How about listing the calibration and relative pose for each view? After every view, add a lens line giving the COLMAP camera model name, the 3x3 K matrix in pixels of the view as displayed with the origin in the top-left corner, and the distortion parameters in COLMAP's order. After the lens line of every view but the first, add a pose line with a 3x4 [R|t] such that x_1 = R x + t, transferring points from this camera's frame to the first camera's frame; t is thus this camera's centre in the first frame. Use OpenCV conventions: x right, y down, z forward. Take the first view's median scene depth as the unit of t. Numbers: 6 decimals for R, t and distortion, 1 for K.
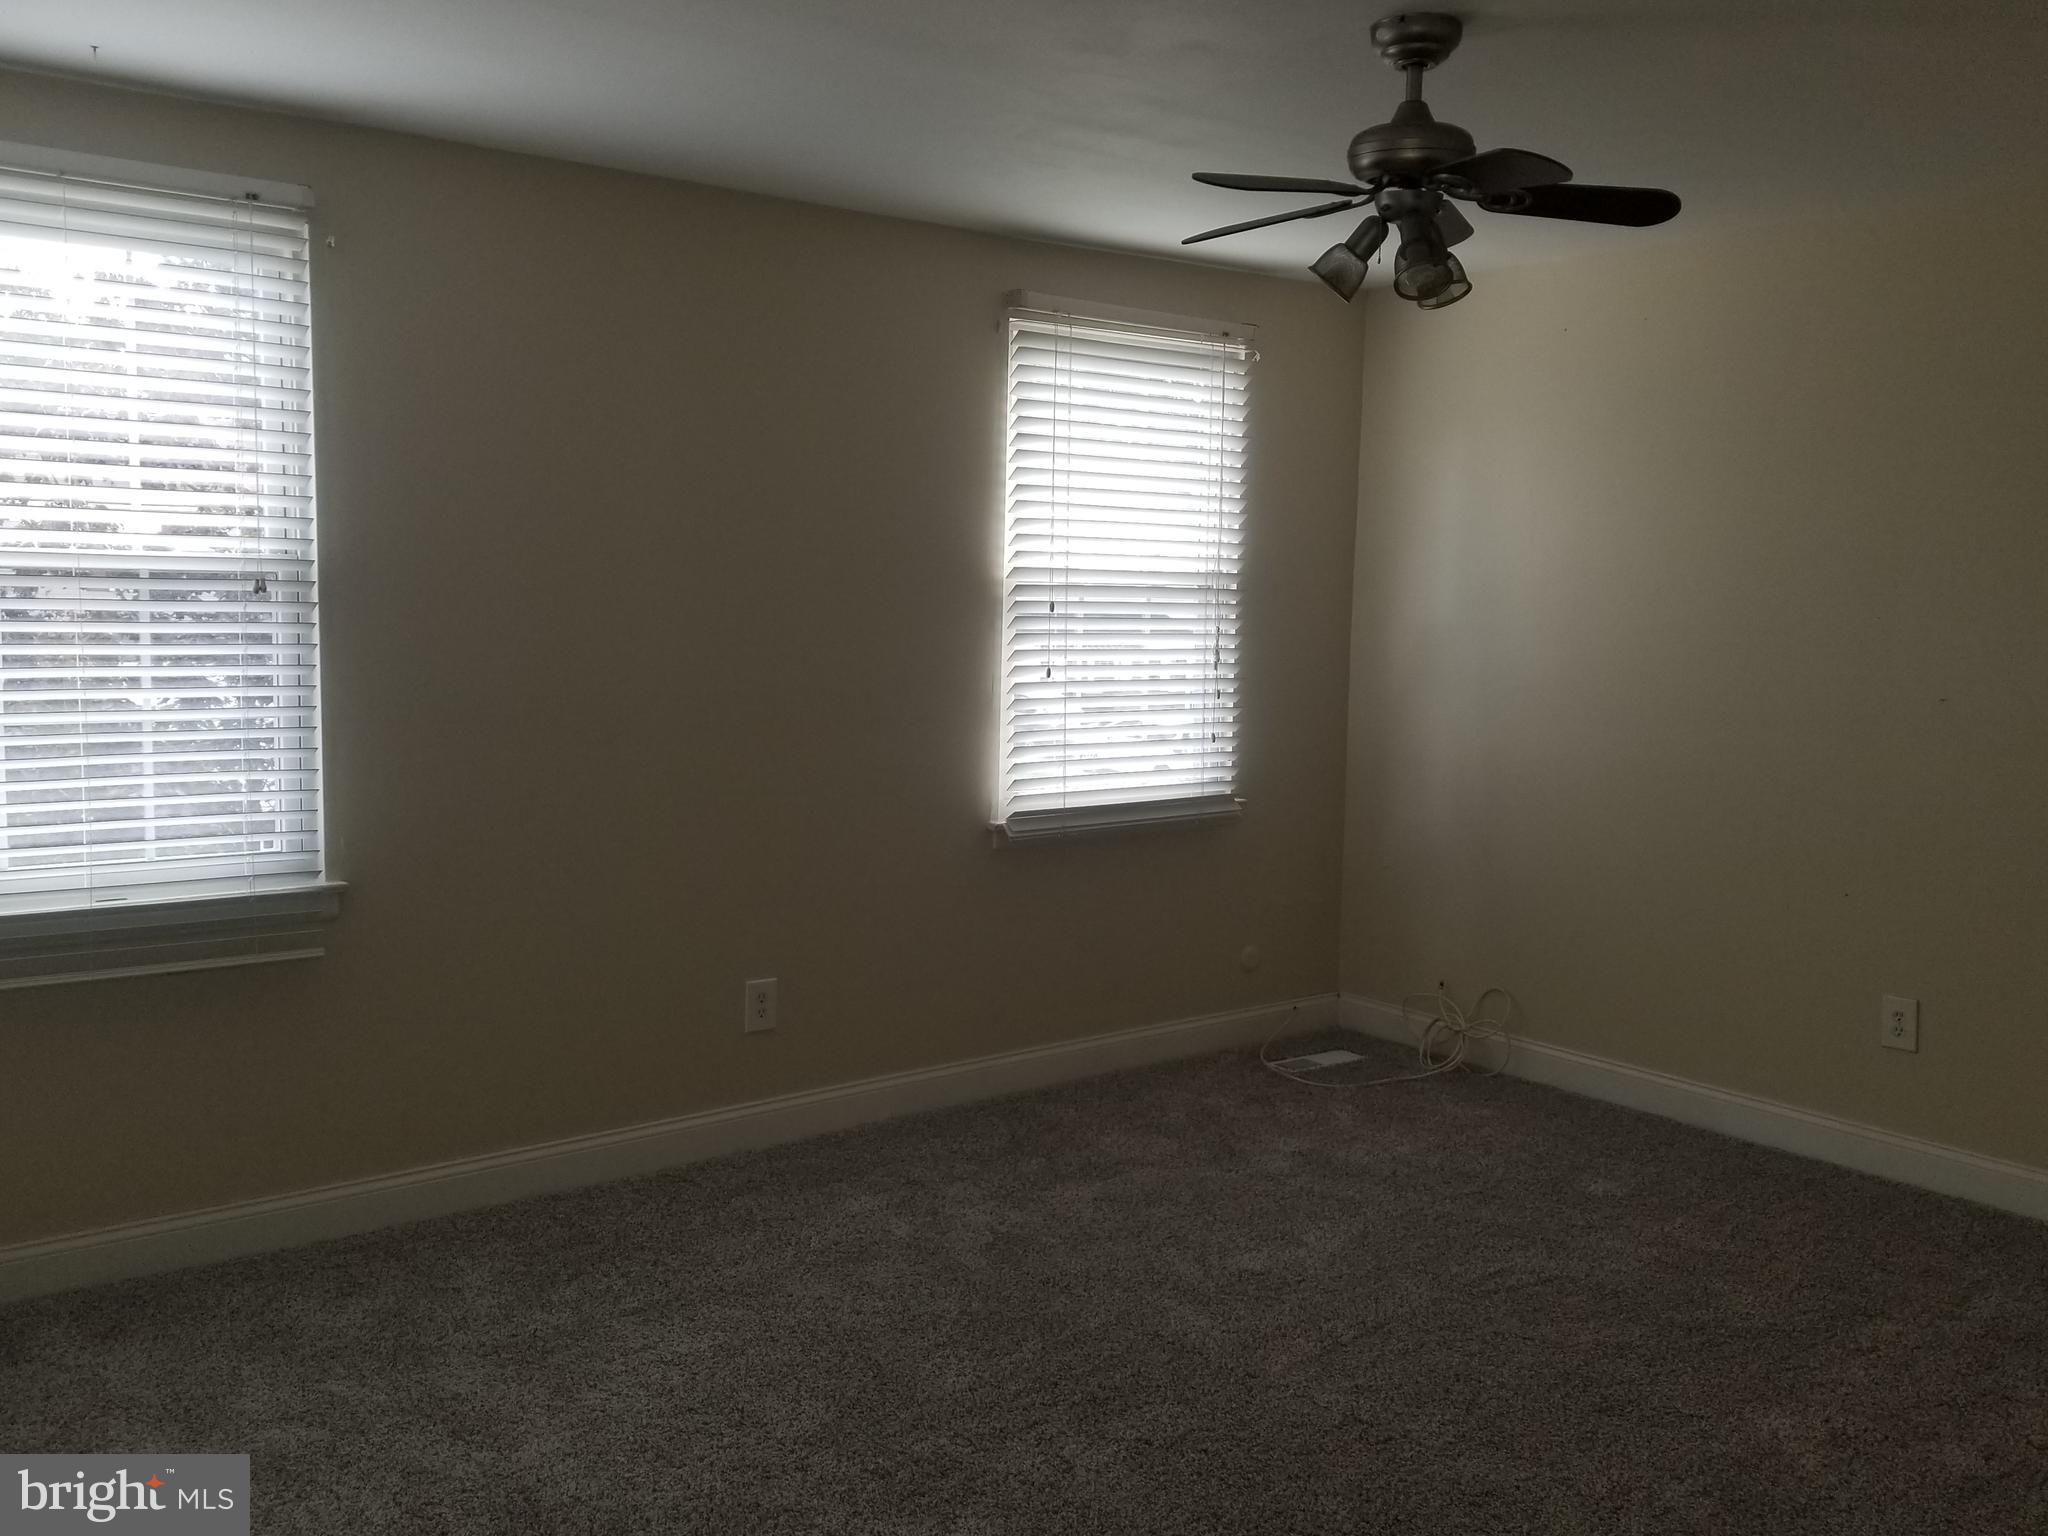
lens RADIAL K [[1766.1, 0, 1024.0], [0, 1766.1, 768.0], [0, 0, 1]] dist [0.010202, 0.004488]
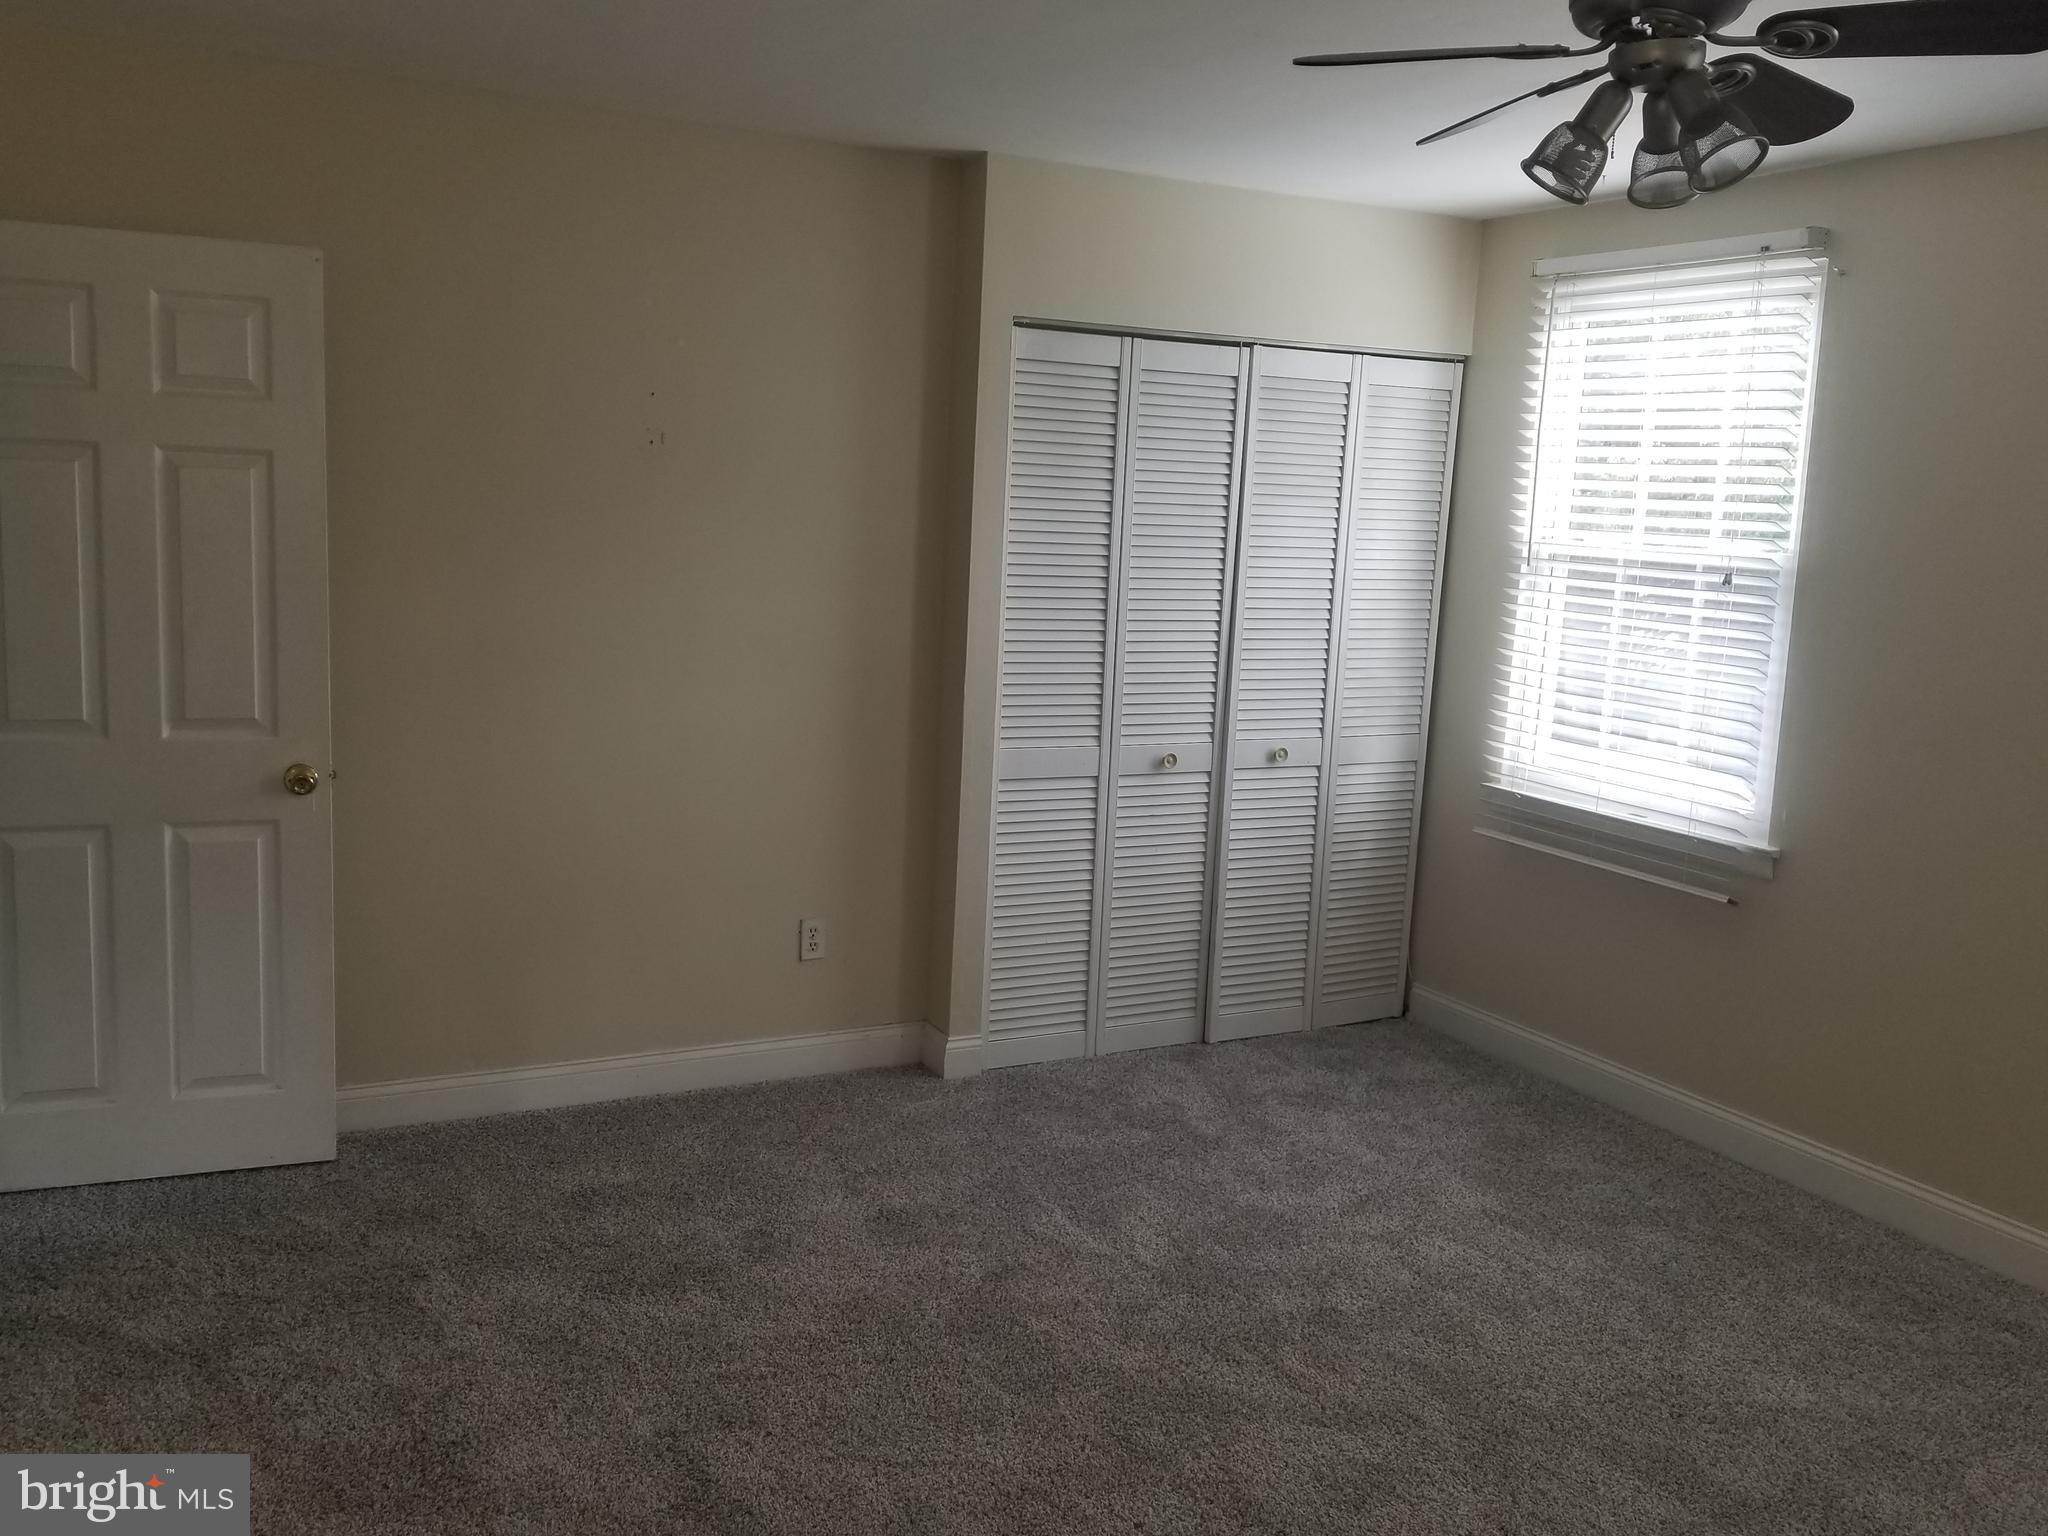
lens RADIAL K [[1766.1, 0, 1024.0], [0, 1766.1, 768.0], [0, 0, 1]] dist [0.010202, 0.004488]
pose [[-0.128183, 0.117101, -0.984813, 0.817023], [-0.159355, 0.977670, 0.136993, -0.066857], [0.978864, 0.174495, -0.106660, 0.693791]]
